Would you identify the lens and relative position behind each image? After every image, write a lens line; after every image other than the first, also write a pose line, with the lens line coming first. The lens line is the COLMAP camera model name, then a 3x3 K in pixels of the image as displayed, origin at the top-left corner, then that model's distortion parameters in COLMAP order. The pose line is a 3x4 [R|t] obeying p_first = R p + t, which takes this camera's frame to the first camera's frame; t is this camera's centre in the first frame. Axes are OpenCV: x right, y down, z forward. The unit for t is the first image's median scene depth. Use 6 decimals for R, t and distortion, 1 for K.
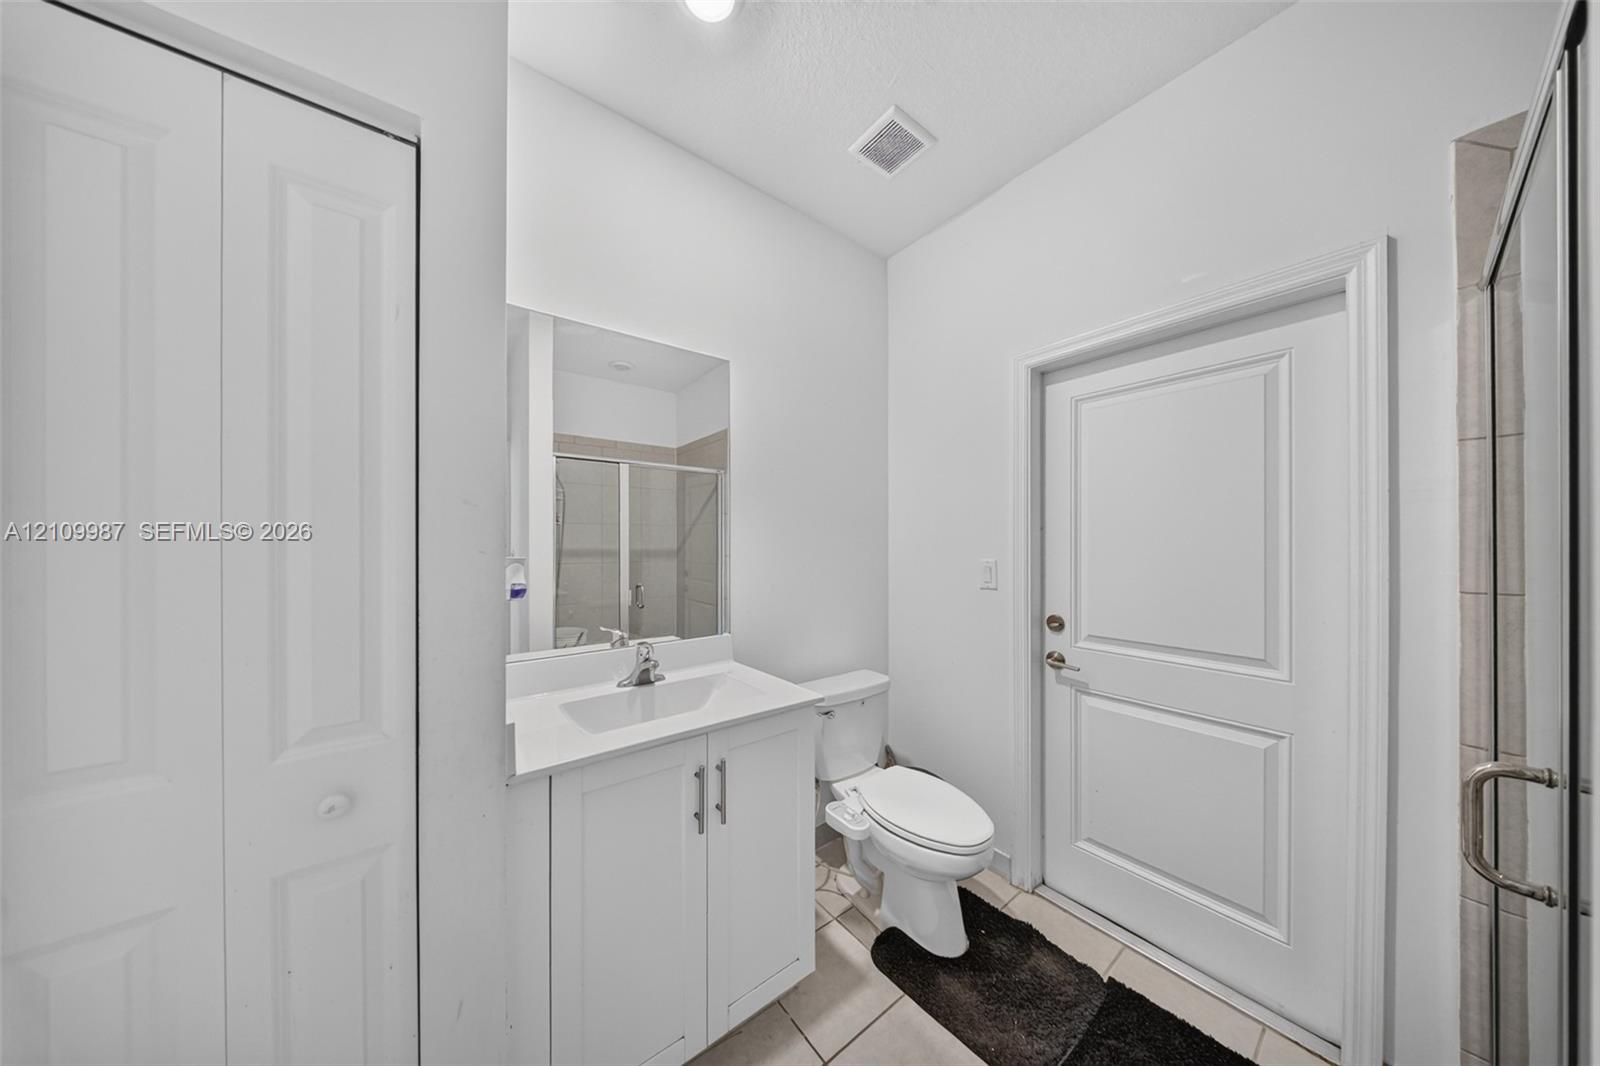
lens RADIAL K [[473.4, 0, 790.7], [0, 473.4, 538.6], [0, 0, 1]] dist [-0.001265, -0.000222]
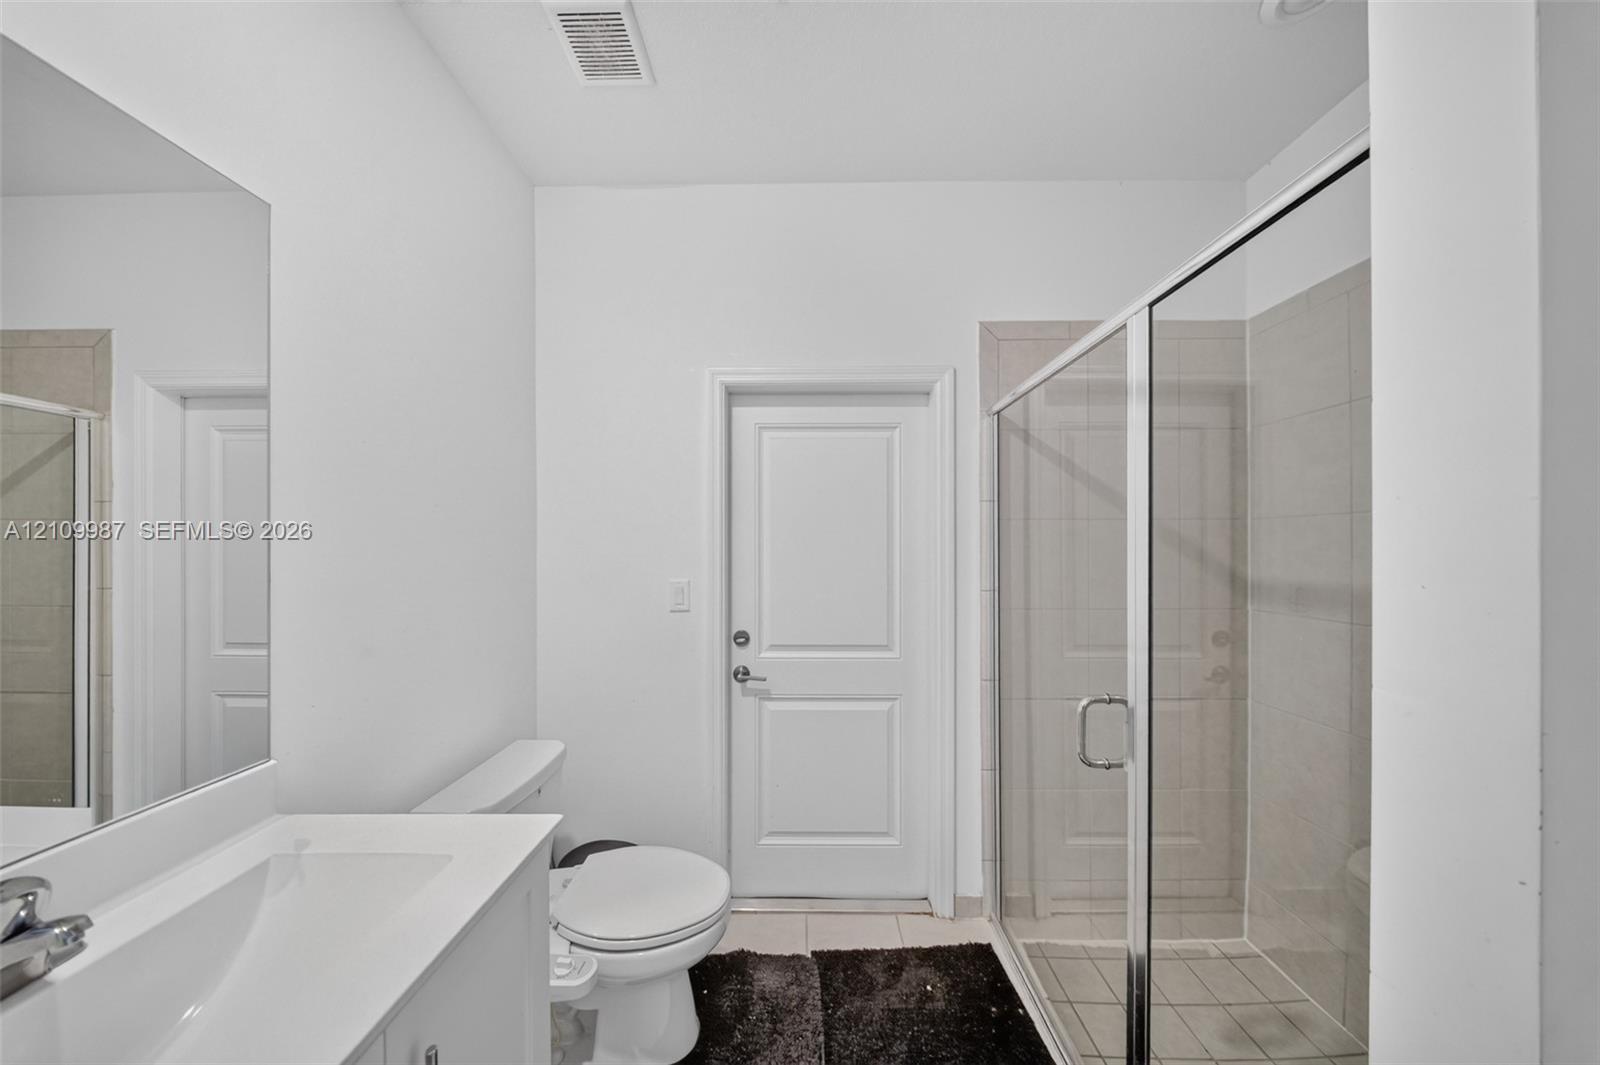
lens RADIAL K [[473.4, 0, 802.6], [0, 473.4, 543.6], [0, 0, 1]] dist [-0.001265, -0.000222]
pose [[0.611087, 0.006194, 0.791539, -0.187285], [-0.006713, 0.999974, -0.002643, -0.027284], [-0.791535, -0.003698, 0.611113, 0.275638]]
